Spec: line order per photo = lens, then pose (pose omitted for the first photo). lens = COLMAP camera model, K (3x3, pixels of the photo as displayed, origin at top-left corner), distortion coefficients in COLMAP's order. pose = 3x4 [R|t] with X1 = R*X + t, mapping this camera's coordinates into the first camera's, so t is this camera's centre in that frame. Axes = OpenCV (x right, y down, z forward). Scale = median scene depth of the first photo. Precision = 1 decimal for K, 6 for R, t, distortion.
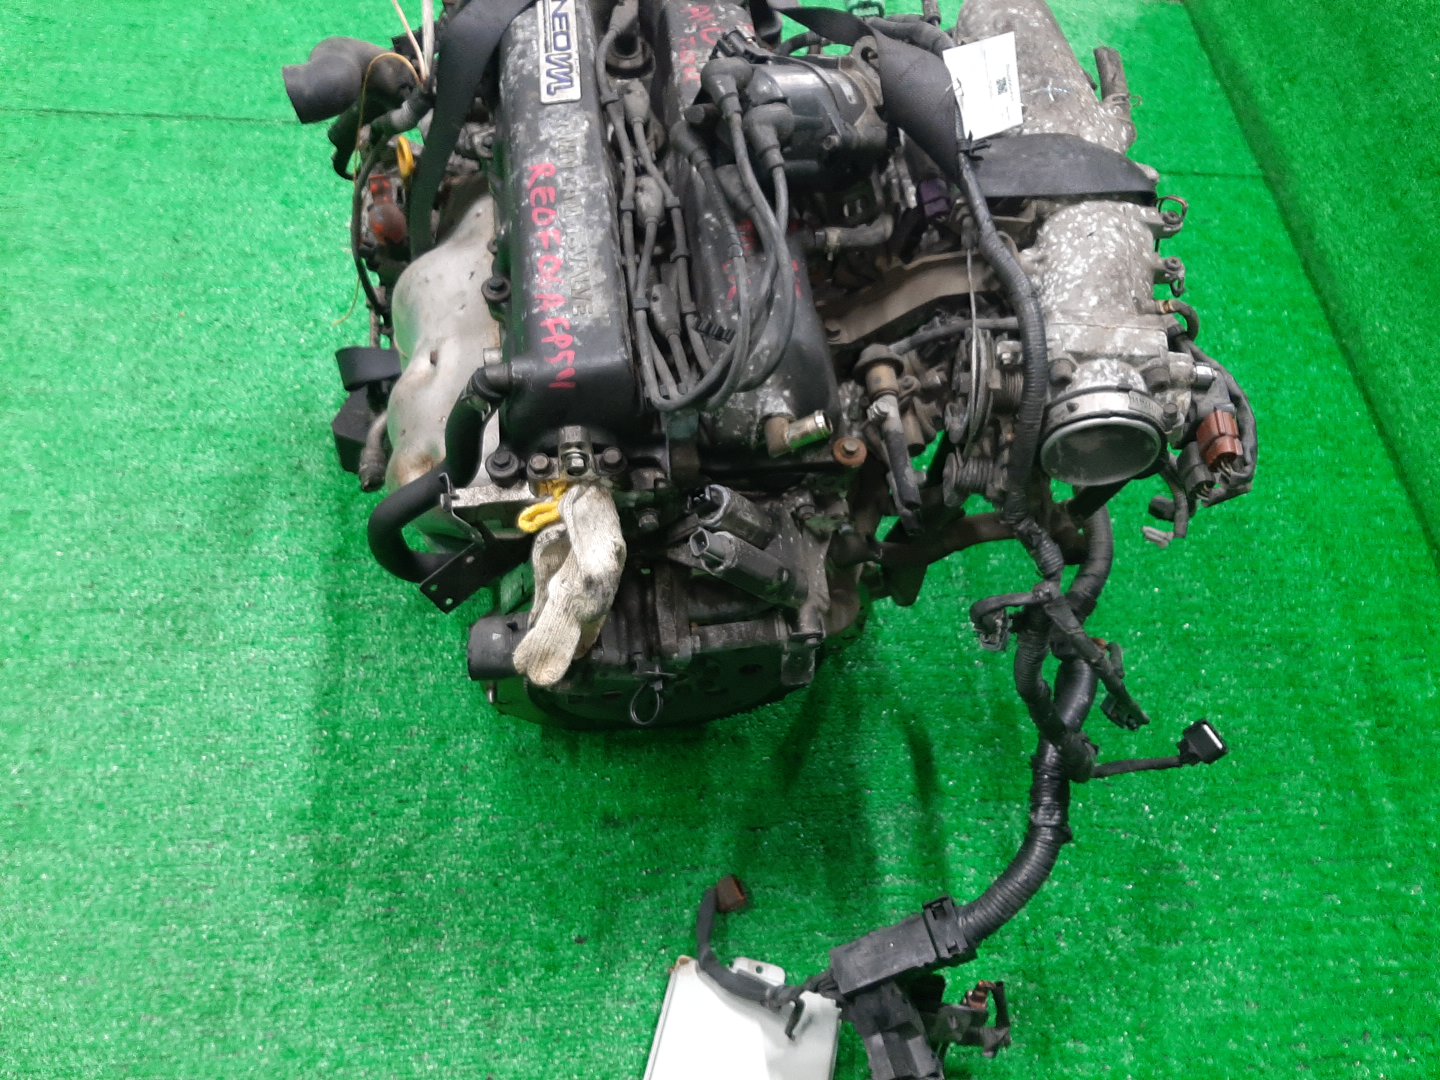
lens RADIAL K [[1161.9, 0, 720.0], [0, 1161.9, 540.0], [0, 0, 1]] dist [0.056045, -0.152400]
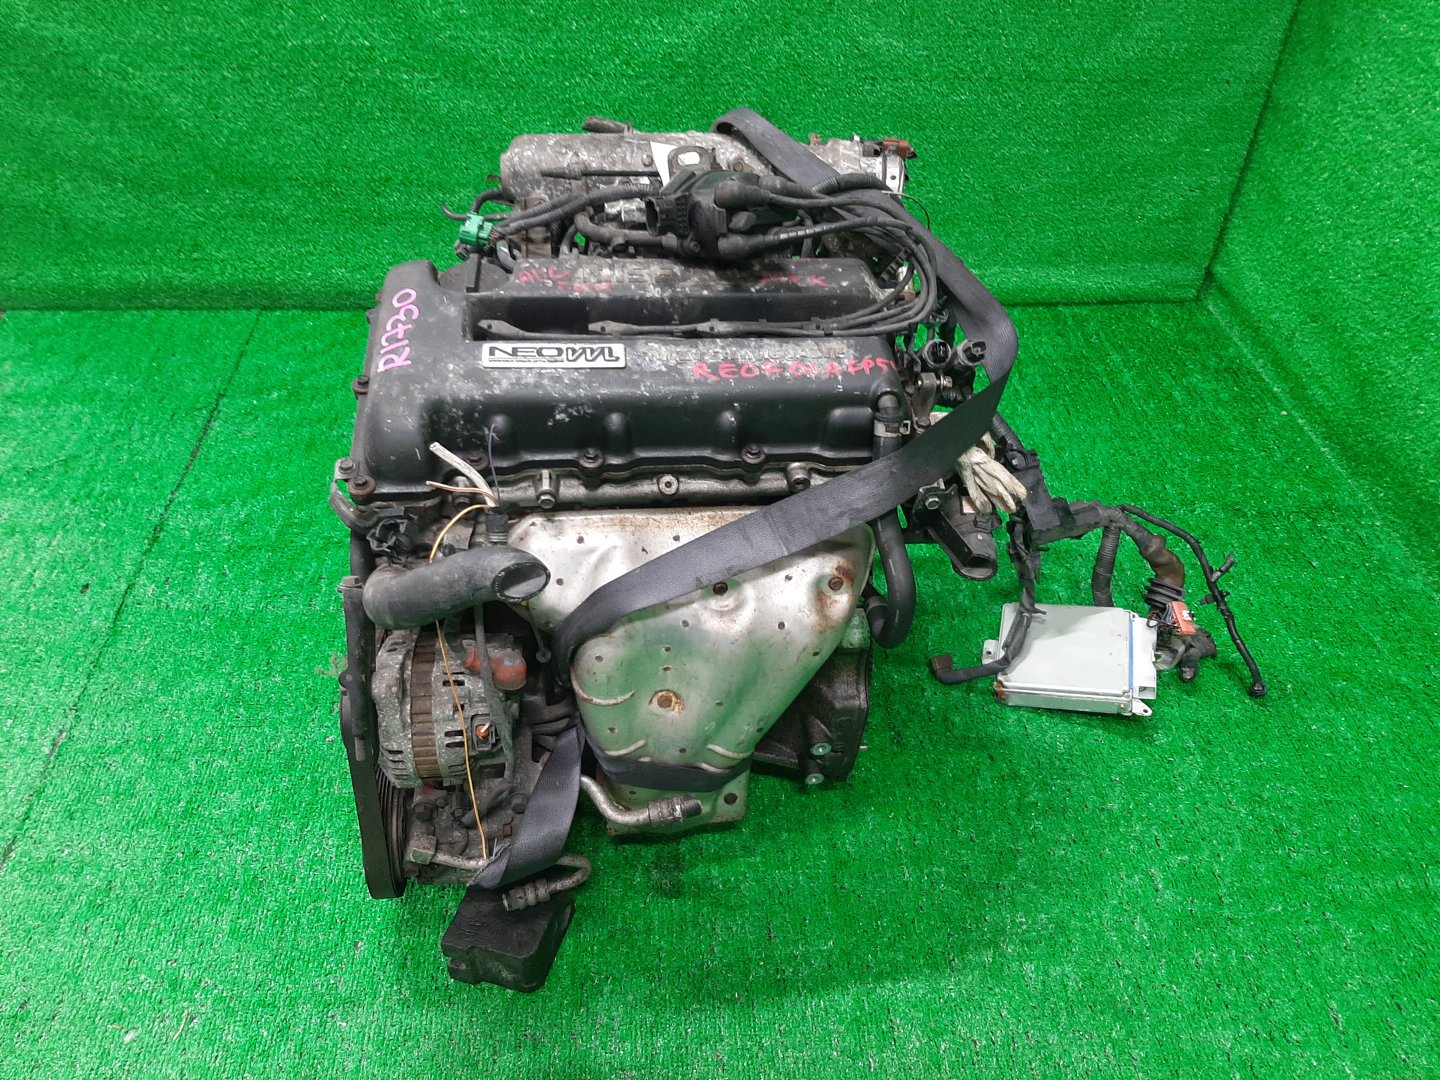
lens RADIAL K [[1107.5, 0, 749.9], [0, 1107.5, 542.6], [0, 0, 1]] dist [0.067825, -0.121290]
pose [[-0.004148, -0.756413, 0.654081, -1.016187], [0.821702, 0.370190, 0.433318, -0.681688], [-0.569902, 0.539257, 0.620011, 0.306819]]
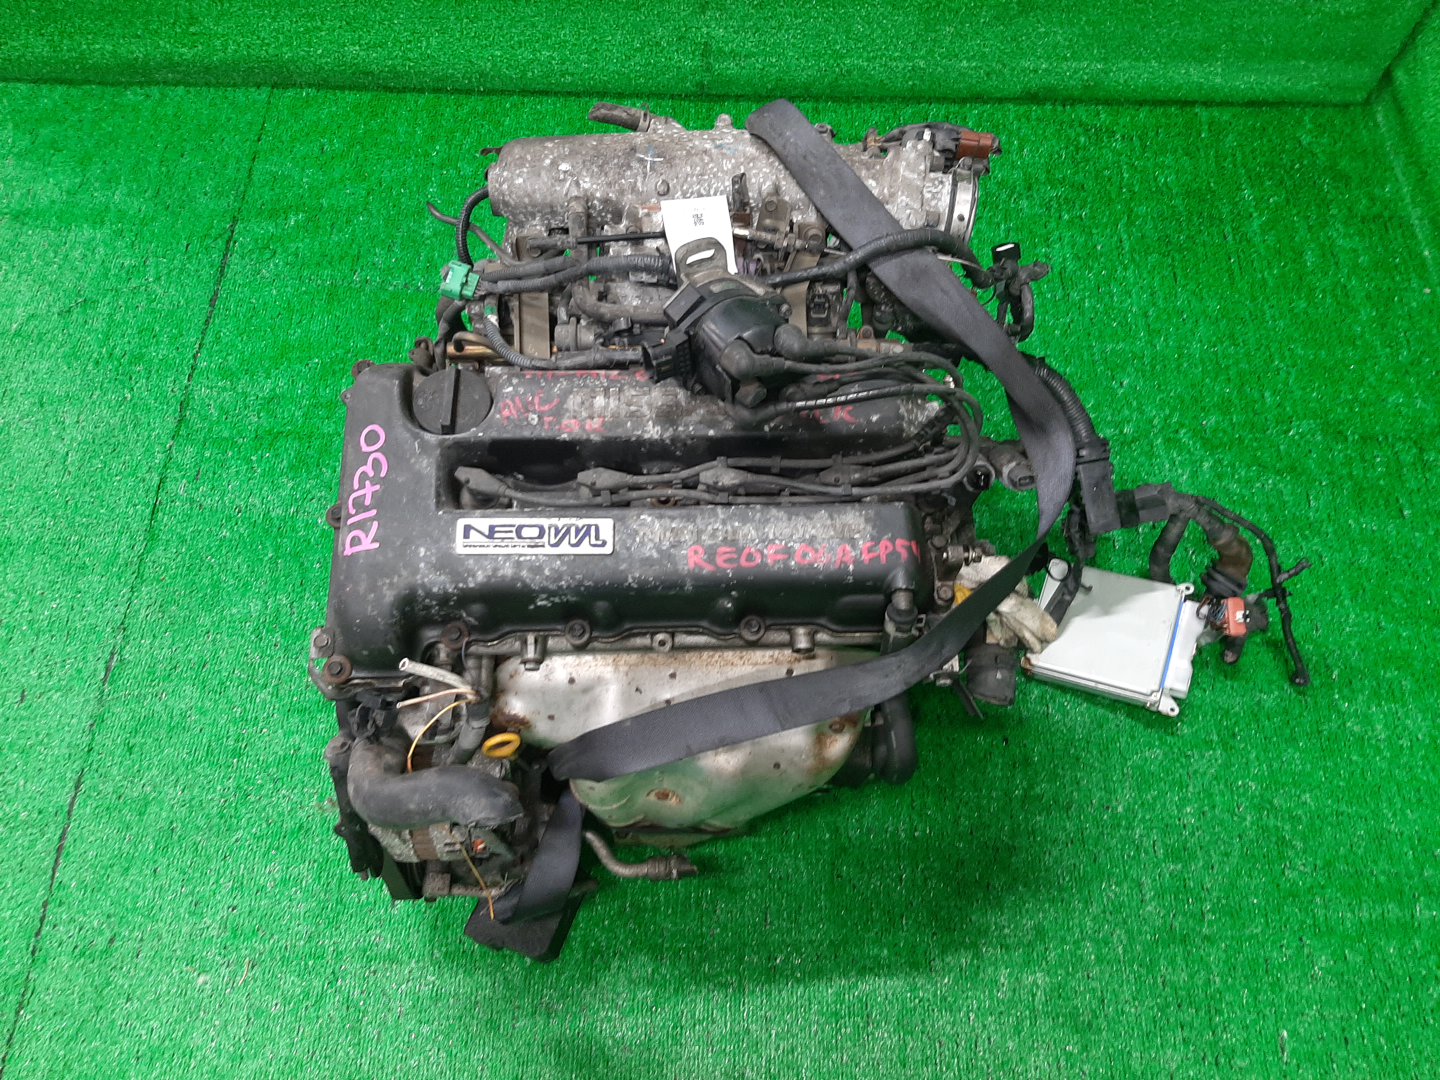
lens RADIAL K [[1107.5, 0, 749.9], [0, 1107.5, 542.6], [0, 0, 1]] dist [0.067825, -0.121290]
pose [[0.088814, -0.944257, 0.317004, -0.449843], [0.839097, 0.242412, 0.486984, -0.755594], [-0.536683, 0.222746, 0.813852, 0.083135]]
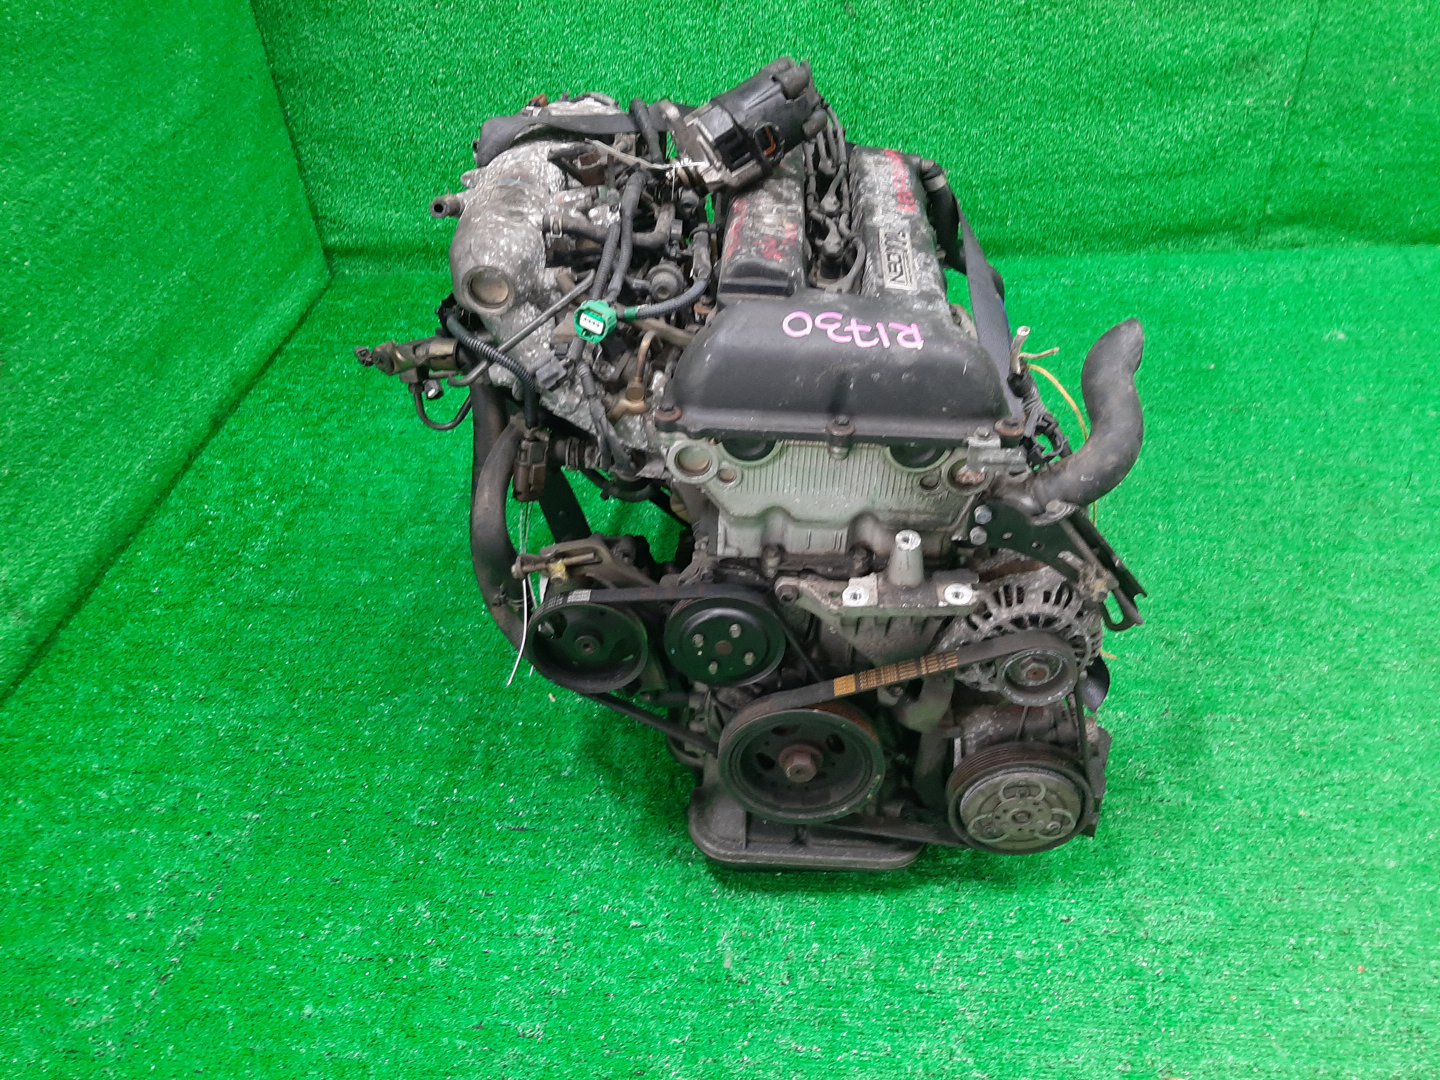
lens RADIAL K [[1107.5, 0, 749.9], [0, 1107.5, 542.6], [0, 0, 1]] dist [0.067825, -0.121290]
pose [[-0.983733, -0.164638, 0.071860, -0.121865], [0.094130, -0.131720, 0.986808, -1.595035], [-0.153000, 0.977519, 0.145075, 1.151868]]
